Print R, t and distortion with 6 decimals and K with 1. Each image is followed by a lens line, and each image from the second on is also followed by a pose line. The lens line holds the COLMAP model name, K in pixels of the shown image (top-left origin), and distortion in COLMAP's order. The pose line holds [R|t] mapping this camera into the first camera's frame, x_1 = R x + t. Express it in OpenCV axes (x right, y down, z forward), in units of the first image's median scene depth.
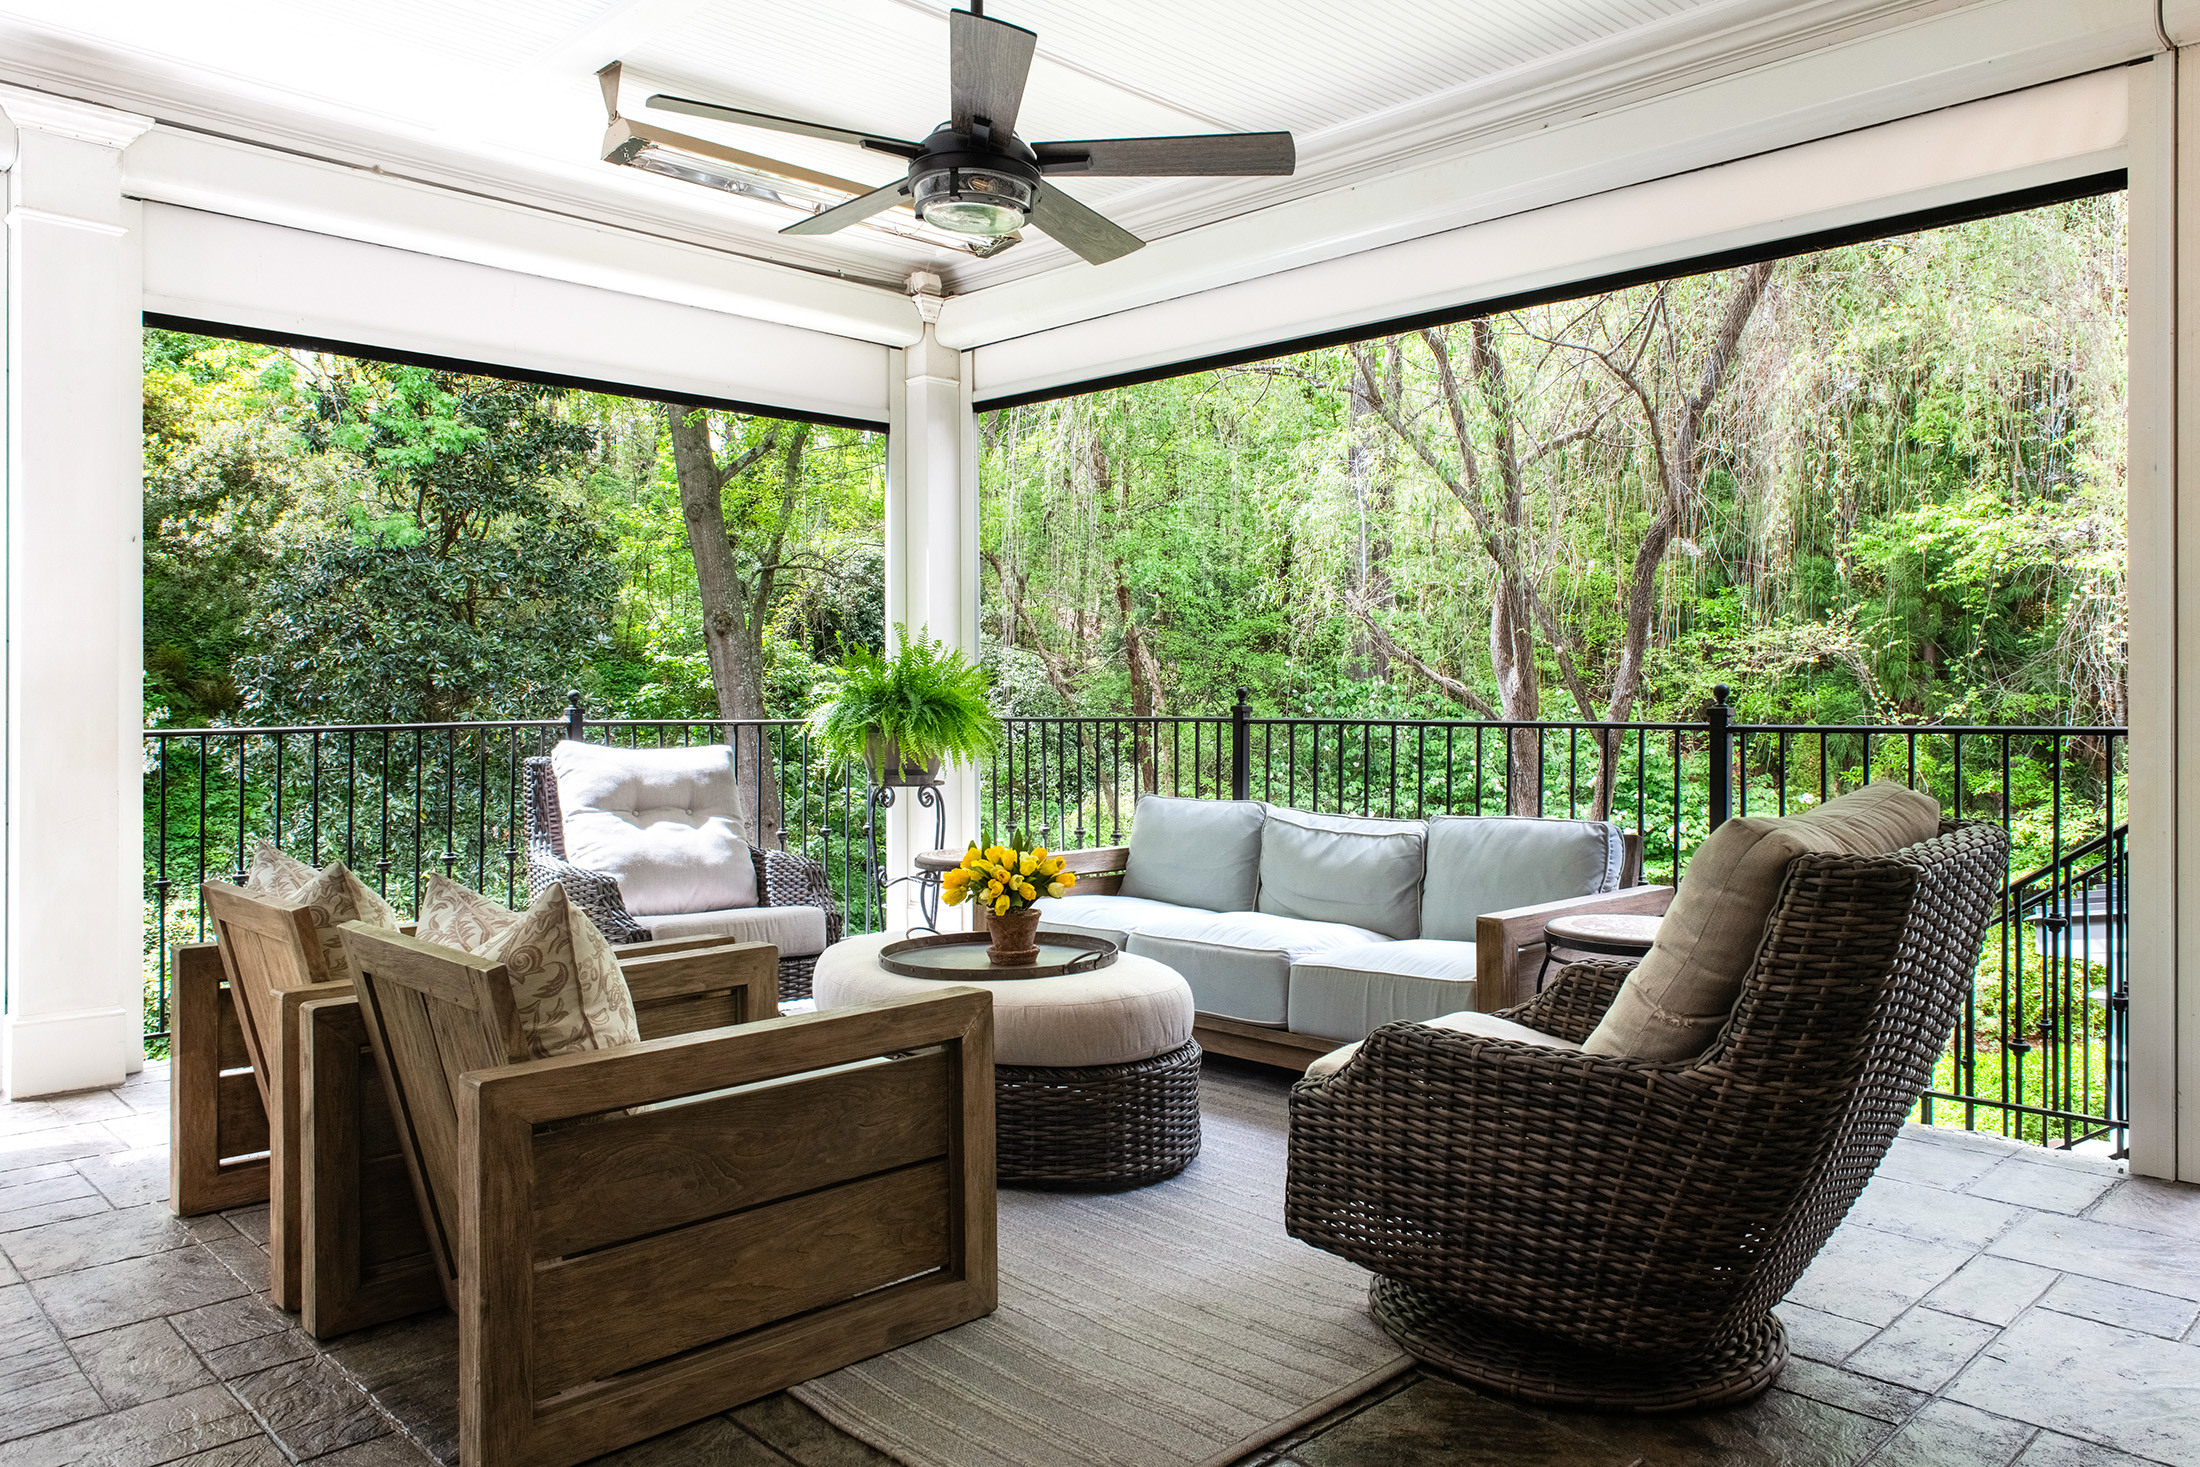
lens RADIAL K [[1516.7, 0, 1101.5], [0, 1516.7, 685.4], [0, 0, 1]] dist [0.009878, -0.003823]
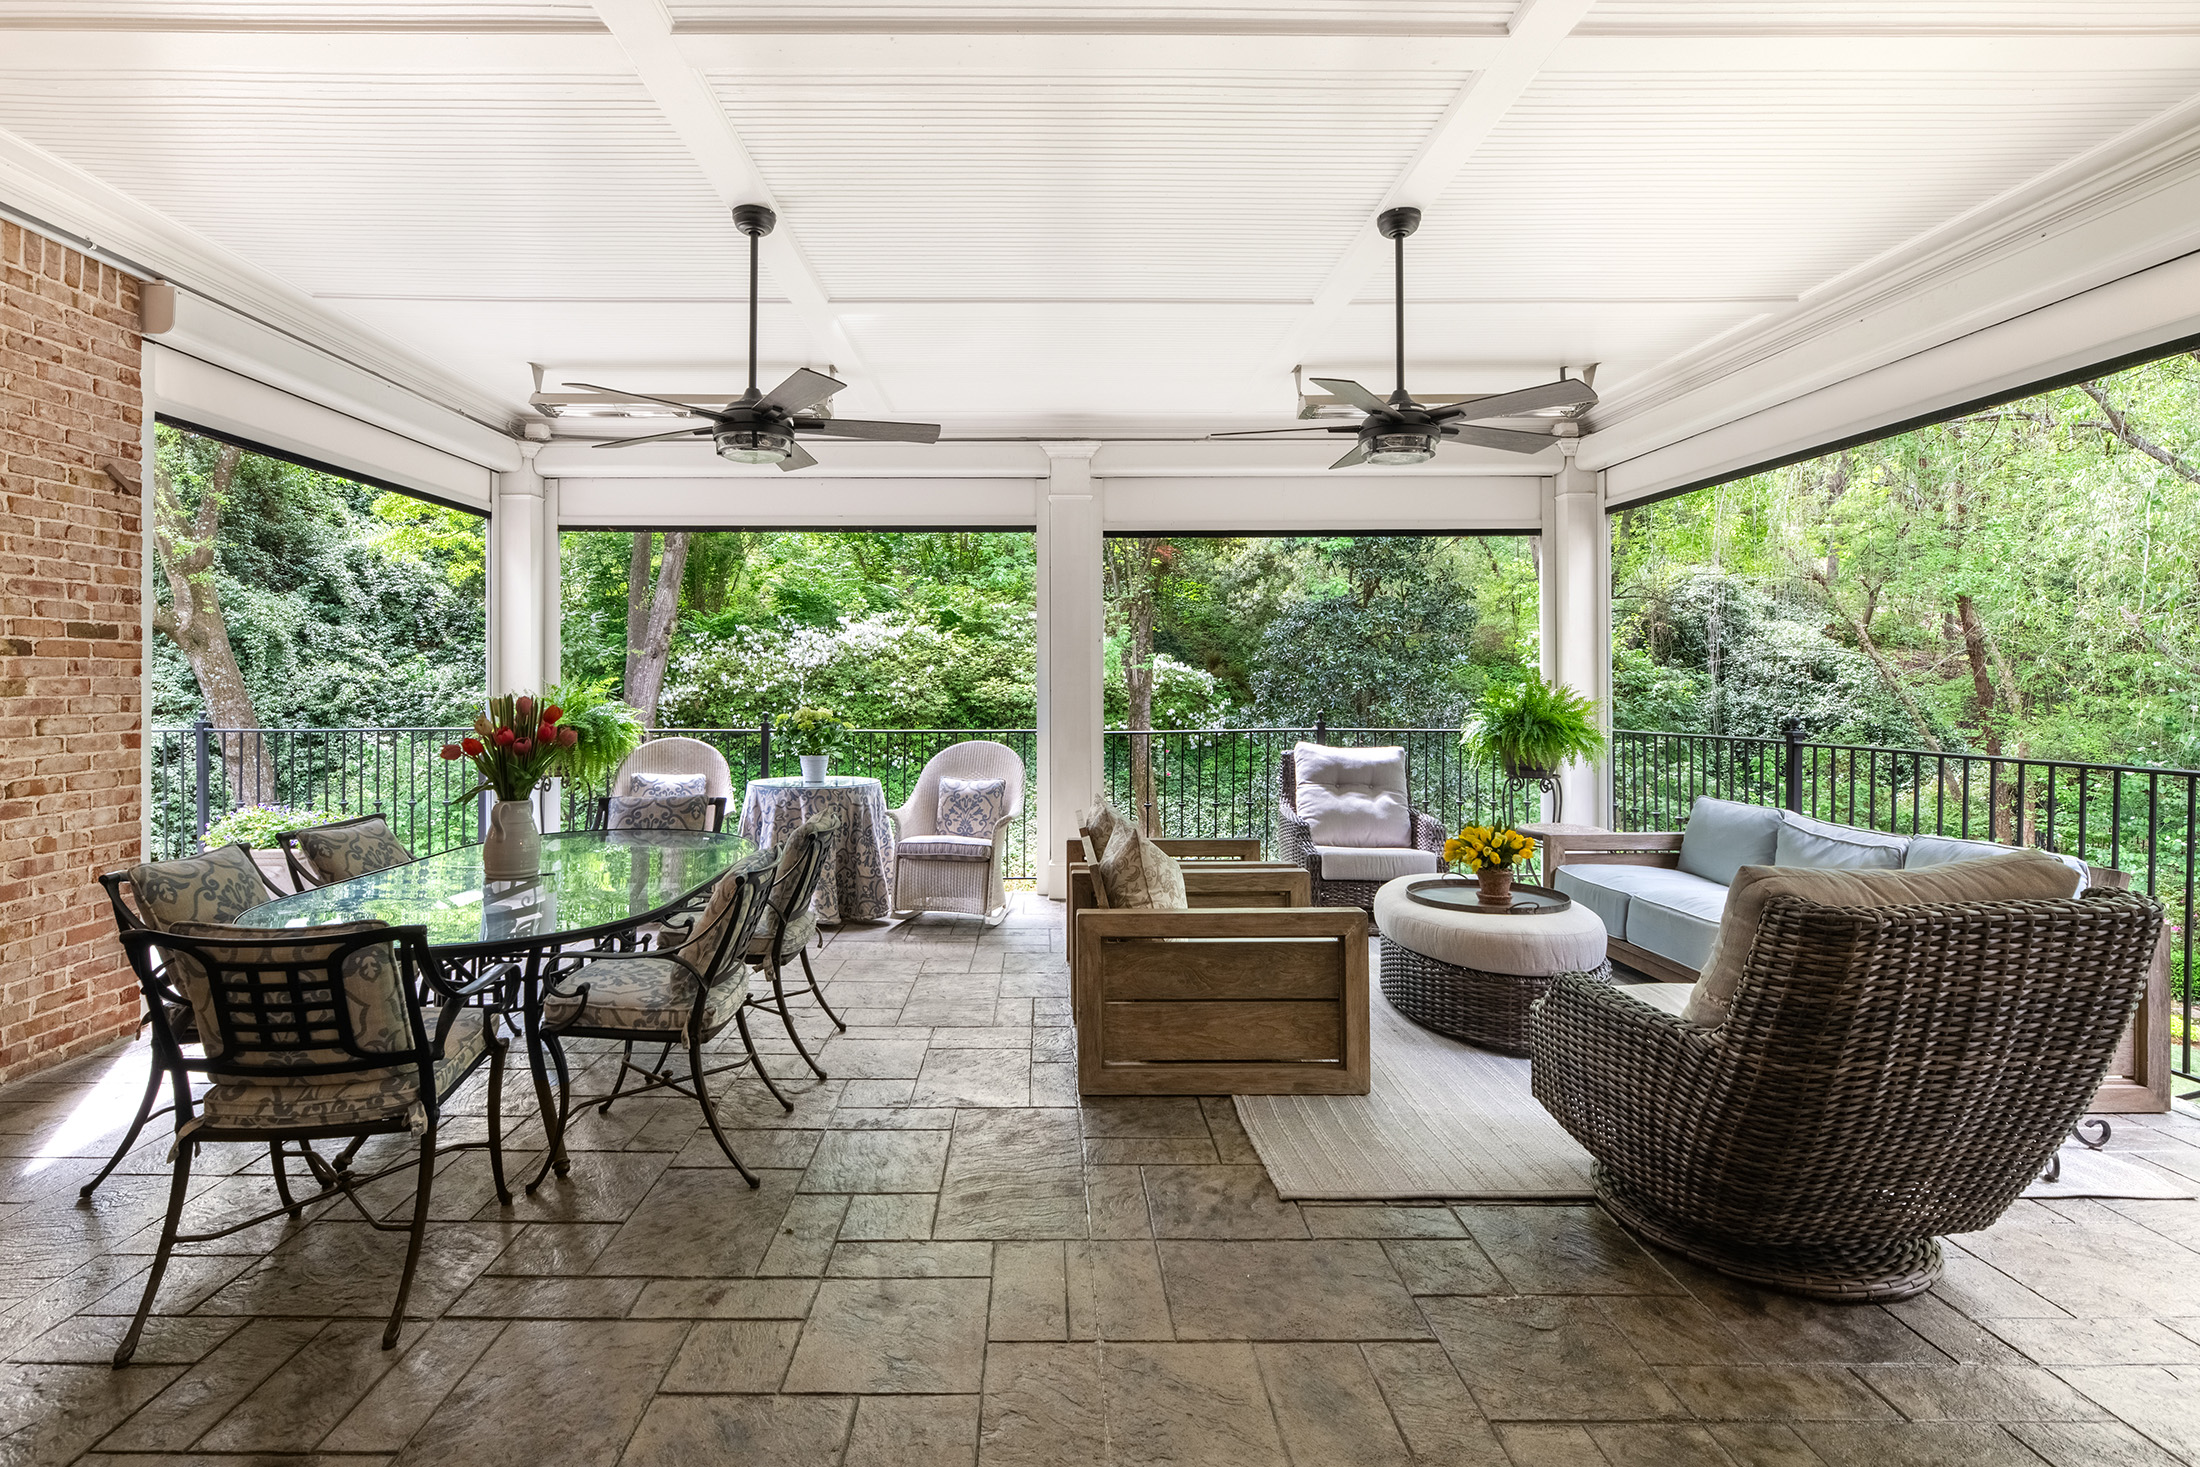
lens RADIAL K [[1015.6, 0, 1050.1], [0, 1015.6, 682.5], [0, 0, 1]] dist [0.000141, 0.000709]
pose [[0.723742, -0.002882, -0.690064, 0.265761], [0.006241, 0.999978, 0.002369, -0.039488], [0.690042, -0.006021, 0.723744, -0.058598]]
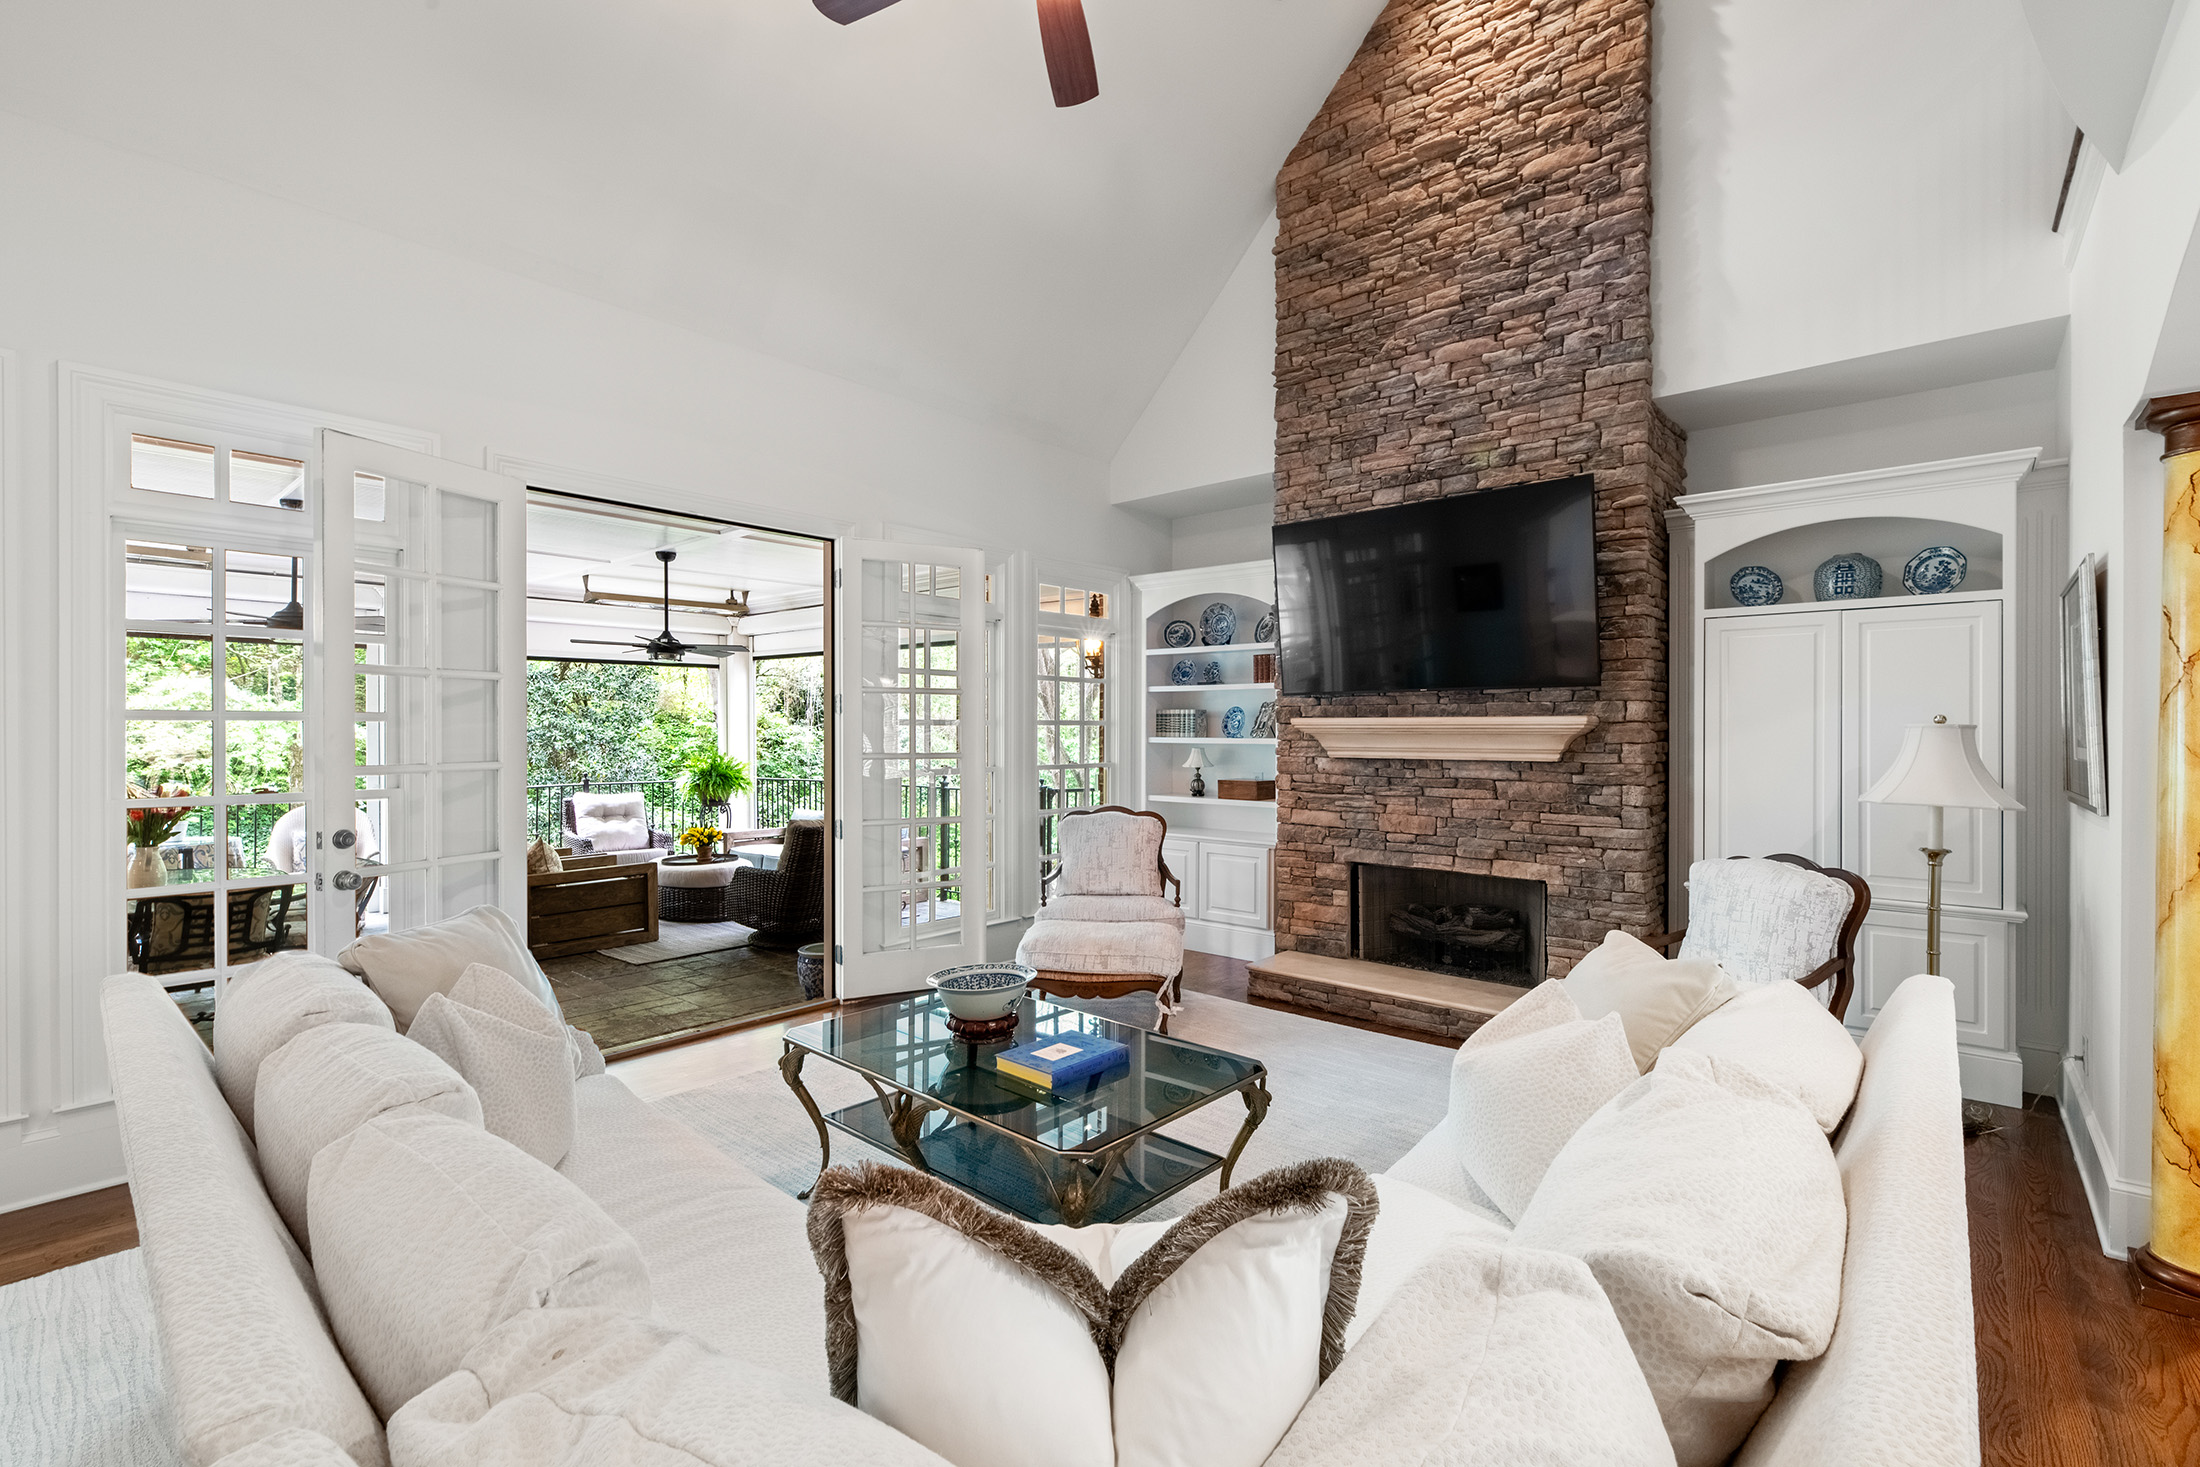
lens RADIAL K [[957.4, 0, 1100.0], [0, 957.4, 733.5], [0, 0, 1]] dist [-0.000601, 0.000043]
pose [[0.996353, -0.001958, 0.085300, 0.503959], [0.001269, 0.999966, 0.008128, -0.093685], [-0.085313, -0.007990, 0.996322, -0.938546]]
